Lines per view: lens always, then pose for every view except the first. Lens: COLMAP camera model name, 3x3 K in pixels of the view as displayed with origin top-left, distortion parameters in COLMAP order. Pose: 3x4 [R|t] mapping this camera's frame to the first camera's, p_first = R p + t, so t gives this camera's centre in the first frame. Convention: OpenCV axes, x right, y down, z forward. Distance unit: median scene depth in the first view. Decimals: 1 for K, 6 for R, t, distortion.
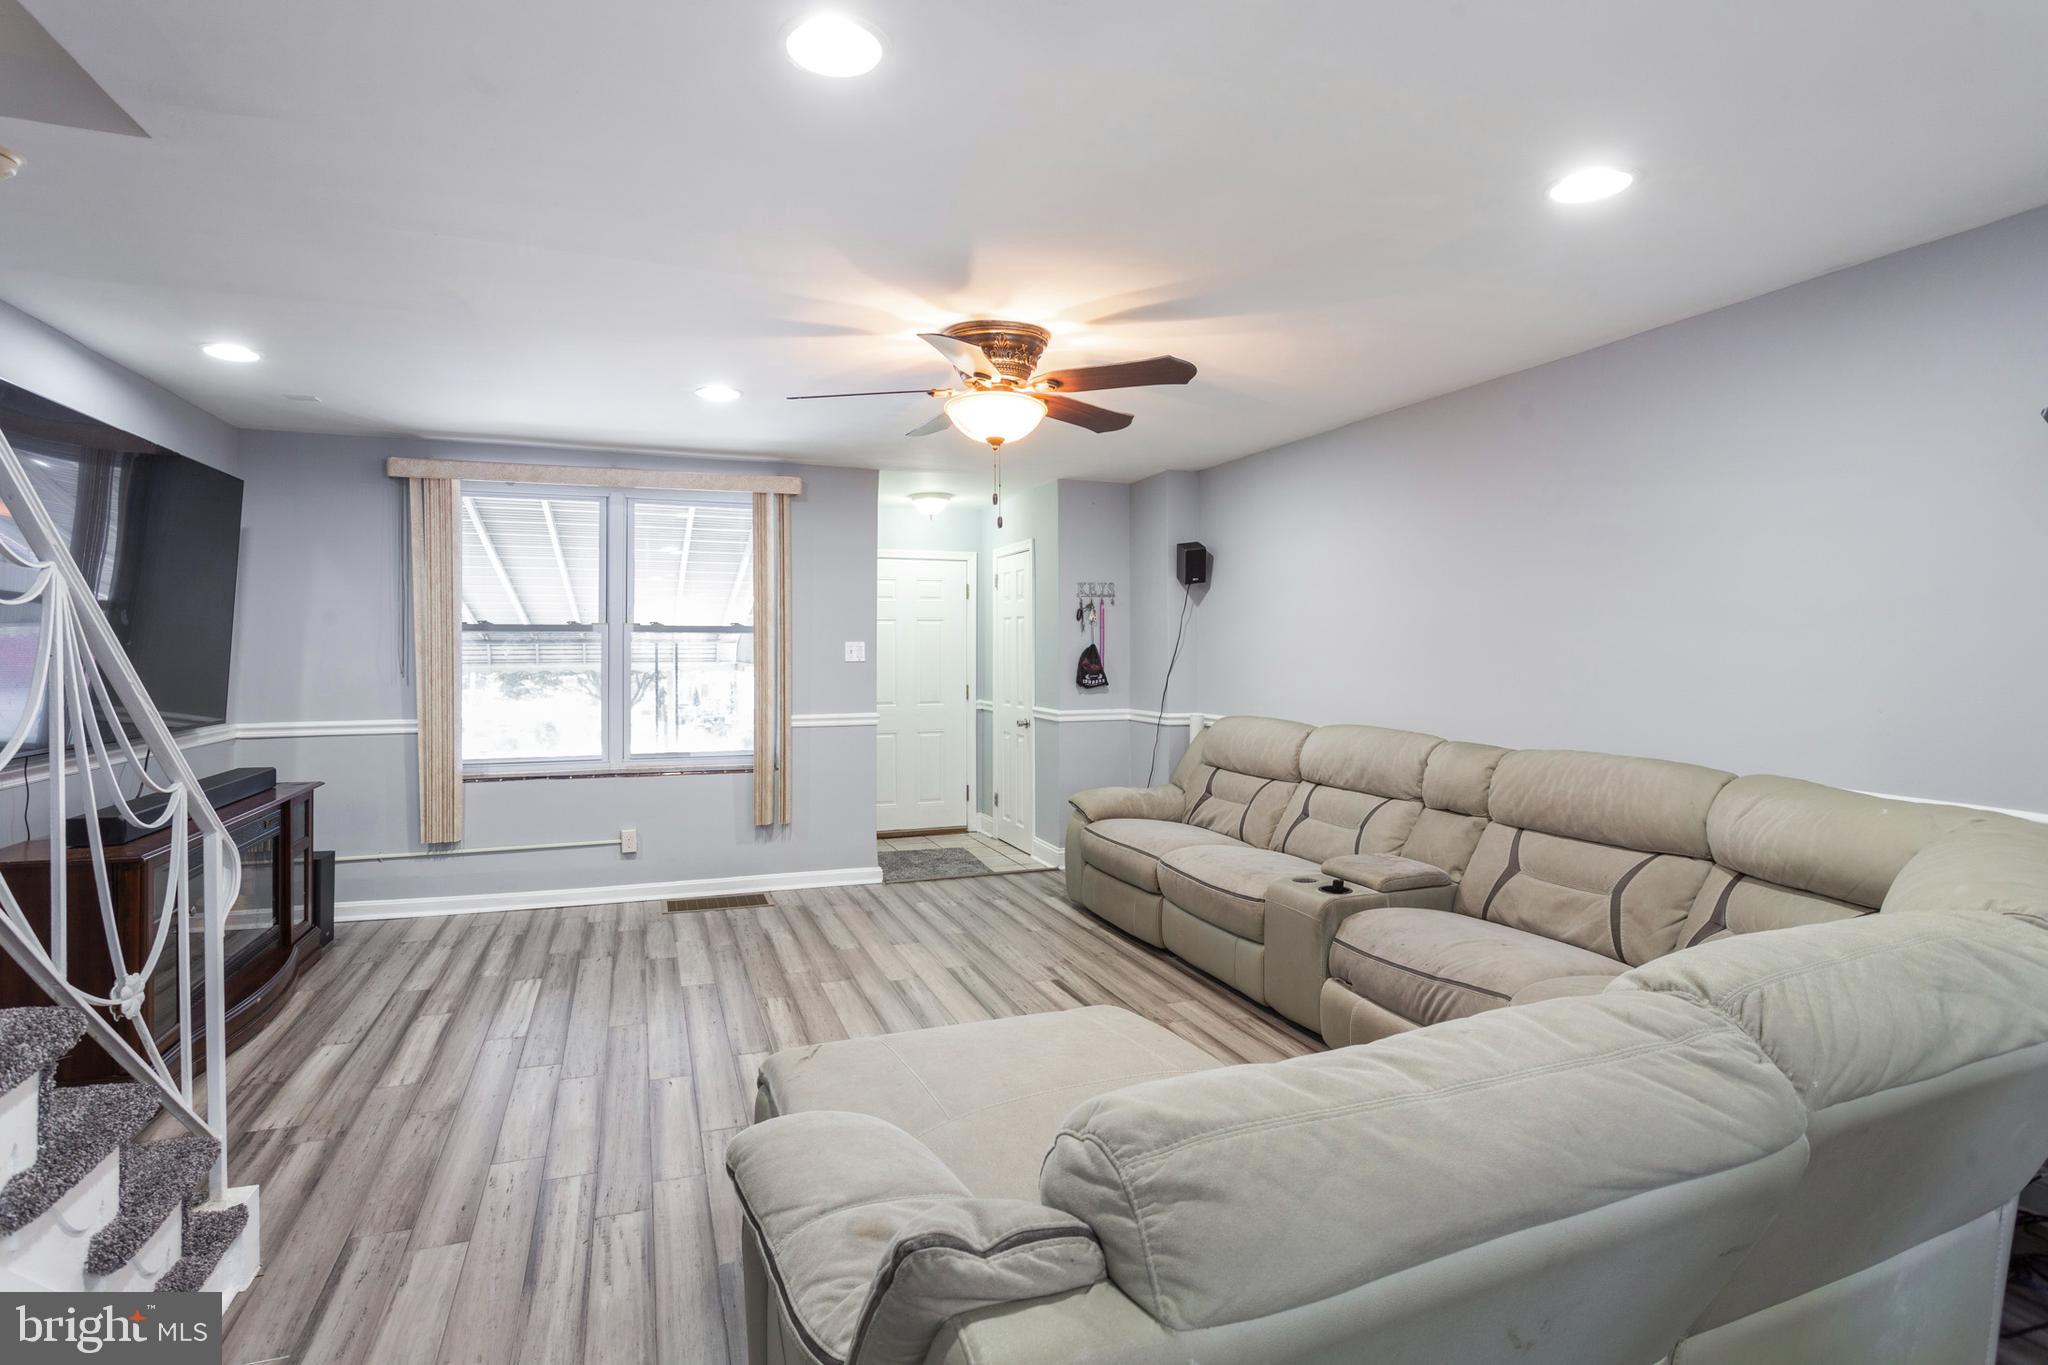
lens RADIAL K [[986.7, 0, 996.2], [0, 986.7, 653.0], [0, 0, 1]] dist [-0.011836, 0.001677]
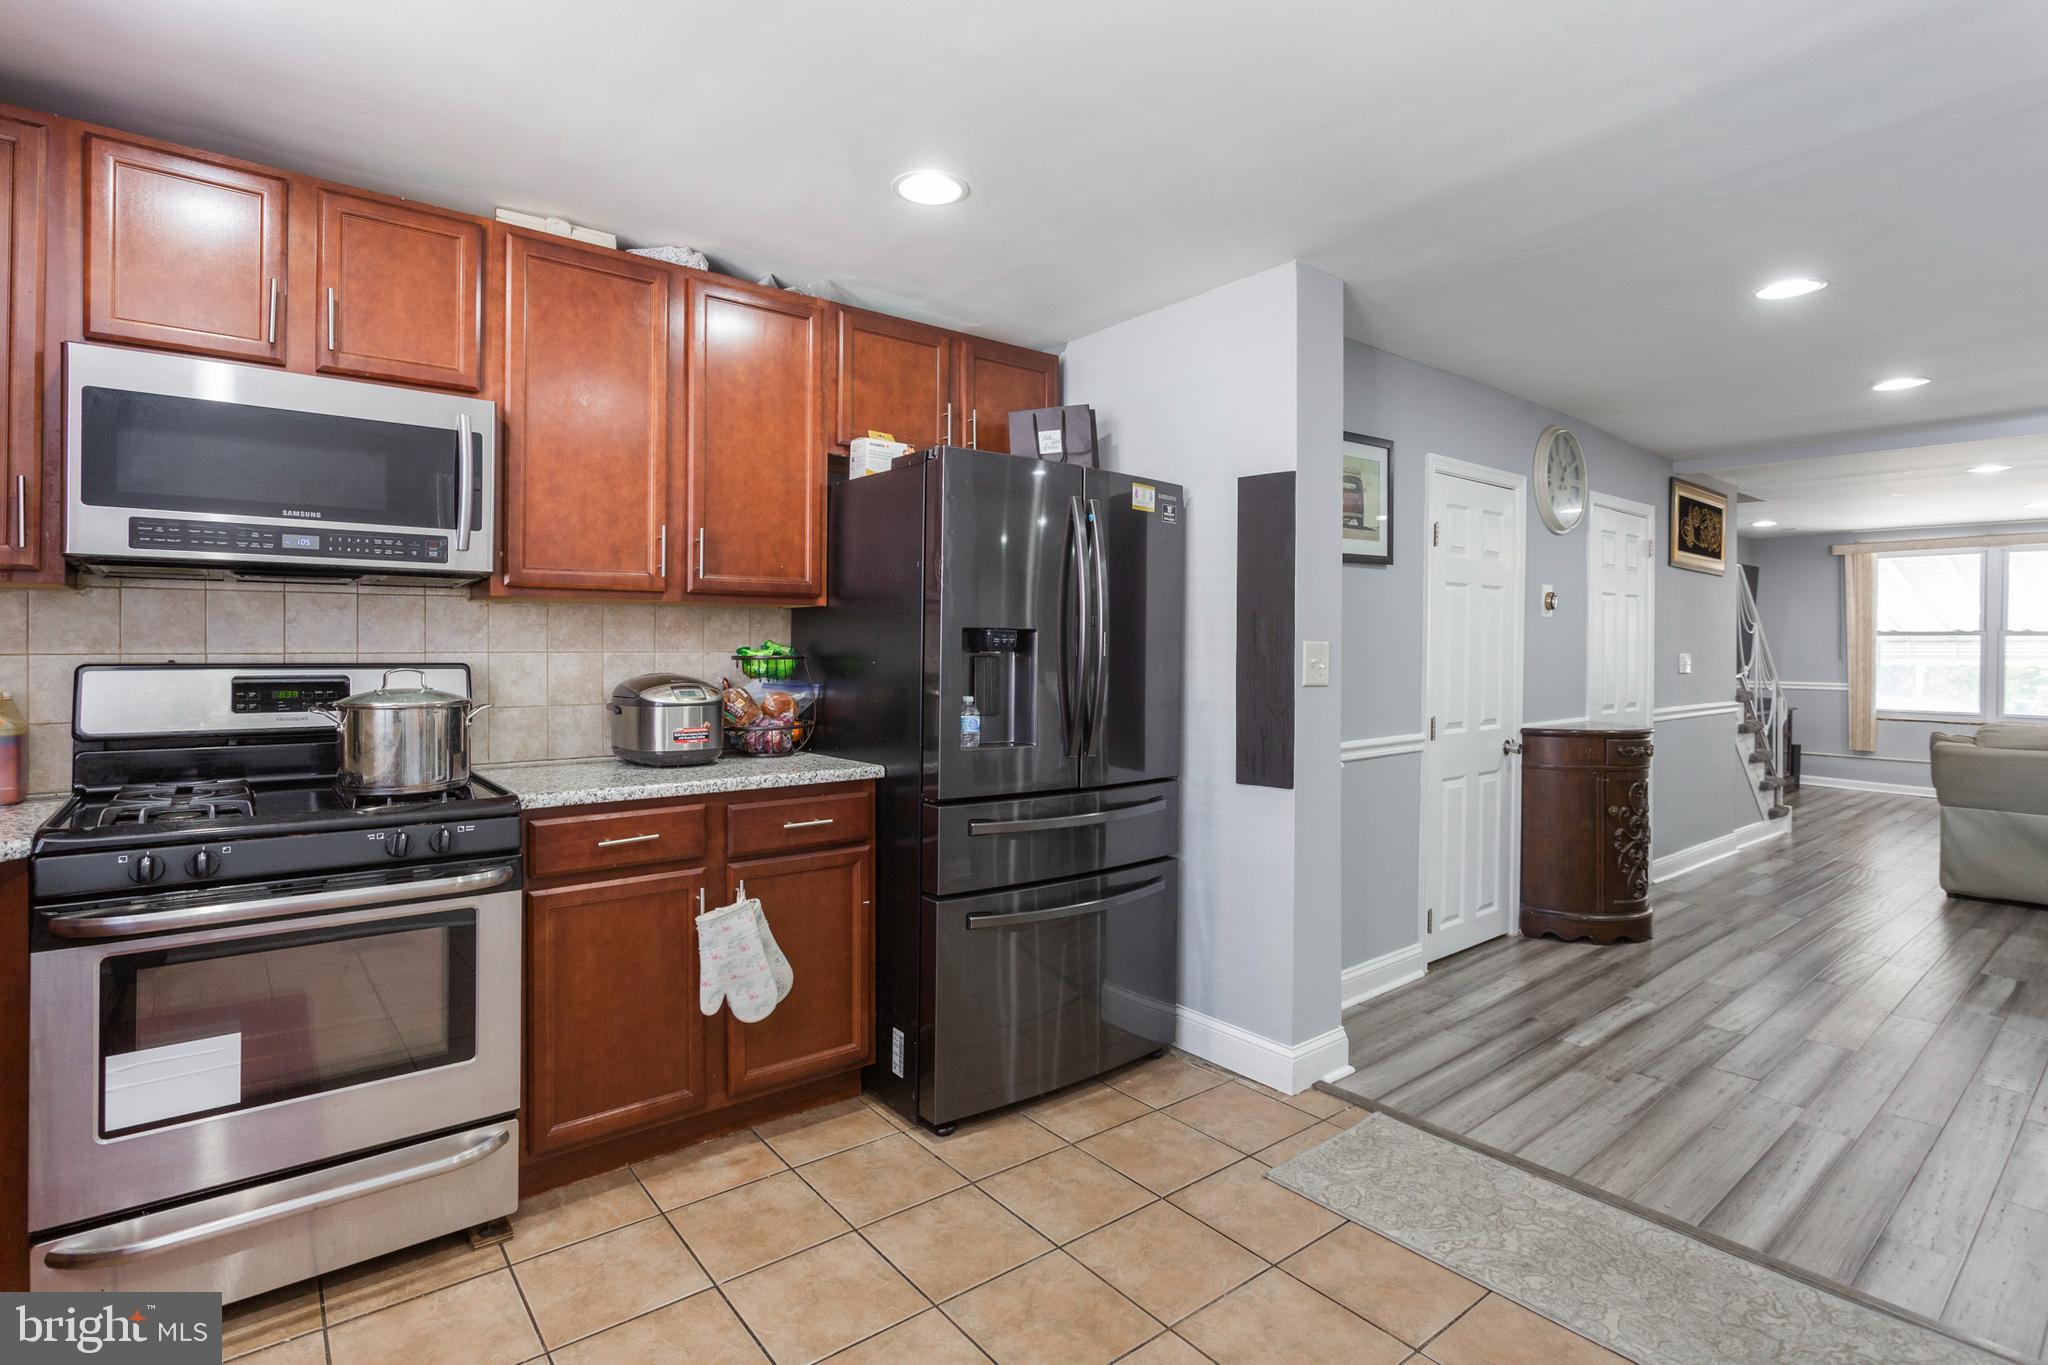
lens RADIAL K [[986.7, 0, 997.3], [0, 986.7, 643.7], [0, 0, 1]] dist [-0.011836, 0.001677]
pose [[0.318313, 0.004580, -0.947975, 0.597225], [-0.011560, 0.999933, 0.000949, 0.007360], [0.947915, 0.010656, 0.318345, -1.020591]]
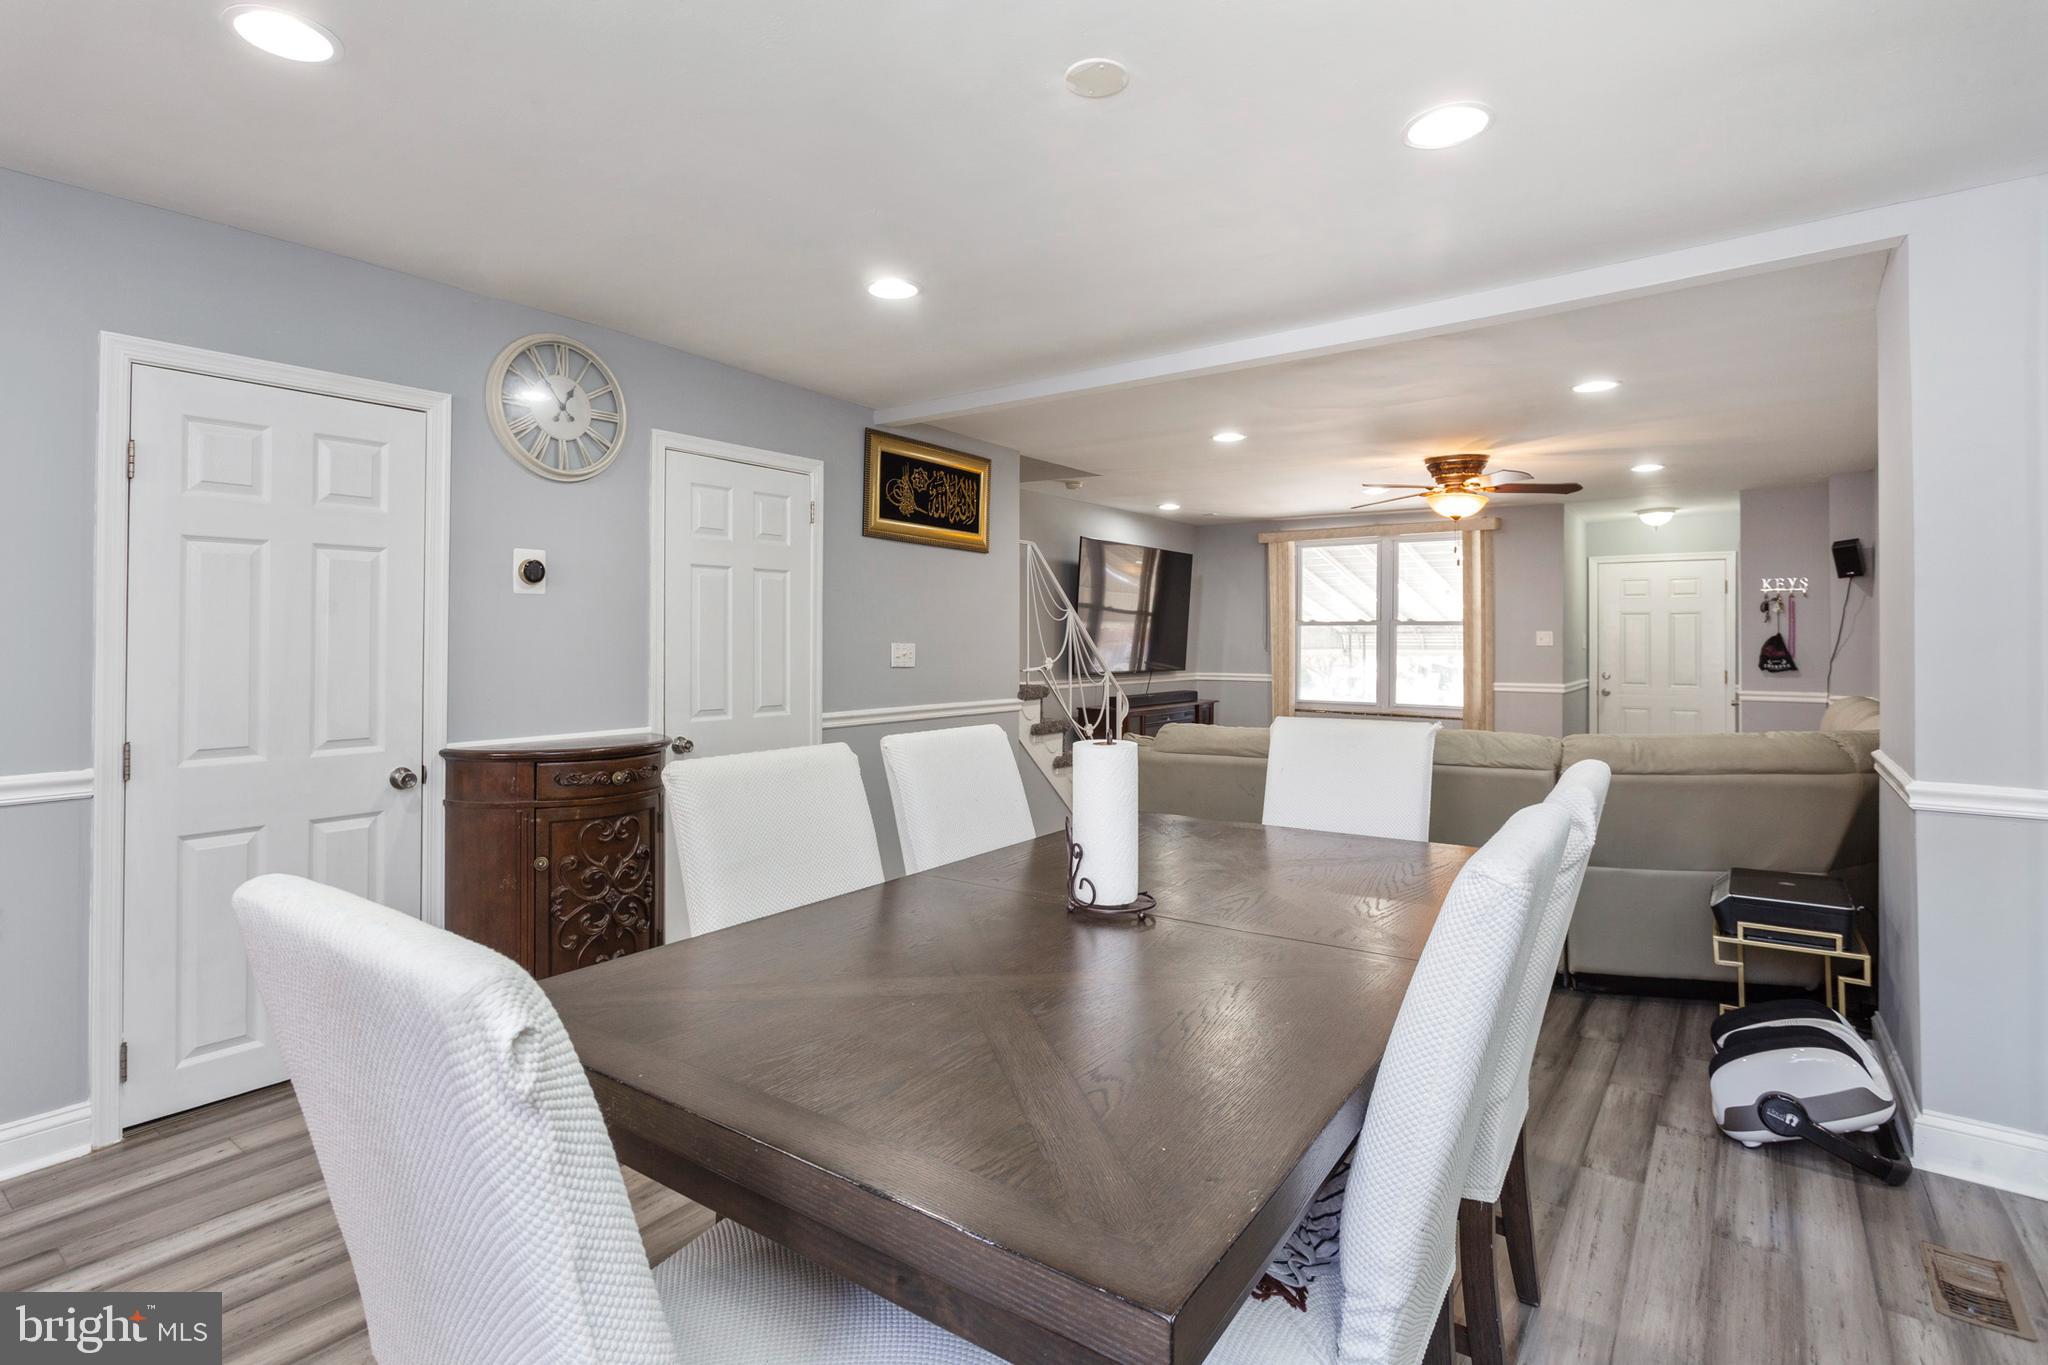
lens RADIAL K [[986.7, 0, 991.5], [0, 986.7, 639.2], [0, 0, 1]] dist [-0.011836, 0.001677]
pose [[0.538343, 0.004317, -0.842715, 0.619552], [-0.008573, 0.999963, -0.000354, 0.006387], [0.842682, 0.007415, 0.538360, -0.394880]]
